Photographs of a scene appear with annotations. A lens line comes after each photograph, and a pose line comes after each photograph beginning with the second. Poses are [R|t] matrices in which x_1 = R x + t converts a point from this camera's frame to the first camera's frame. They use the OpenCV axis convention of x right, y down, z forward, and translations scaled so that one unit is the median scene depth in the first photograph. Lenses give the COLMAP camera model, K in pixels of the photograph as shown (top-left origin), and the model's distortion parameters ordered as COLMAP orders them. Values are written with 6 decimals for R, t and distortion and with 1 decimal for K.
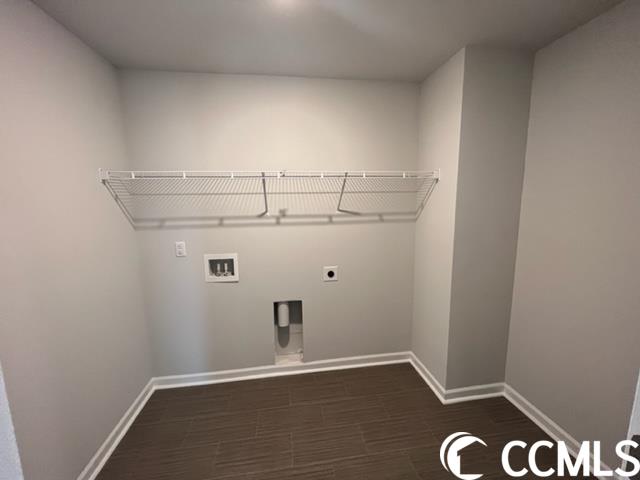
lens RADIAL K [[262.5, 0, 320.0], [0, 262.5, 240.0], [0, 0, 1]] dist [0.000332, -0.000221]
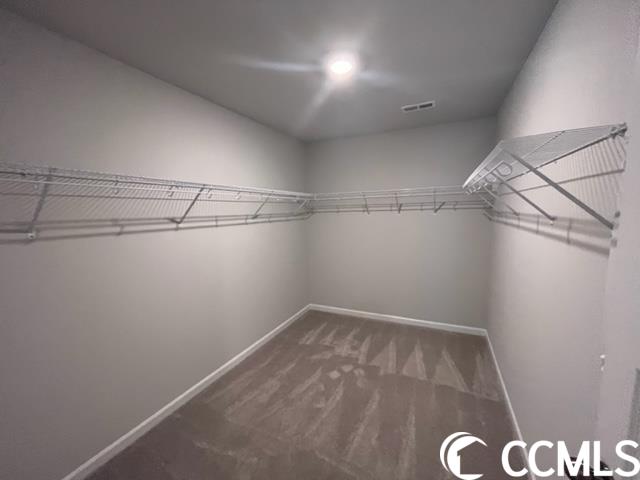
lens RADIAL K [[262.5, 0, 320.0], [0, 262.5, 240.0], [0, 0, 1]] dist [0.000332, -0.000221]
pose [[0.553396, -0.079187, 0.829145, -0.814065], [0.109345, 0.993762, 0.021928, 0.031008], [-0.825710, 0.078528, 0.558603, -0.090249]]
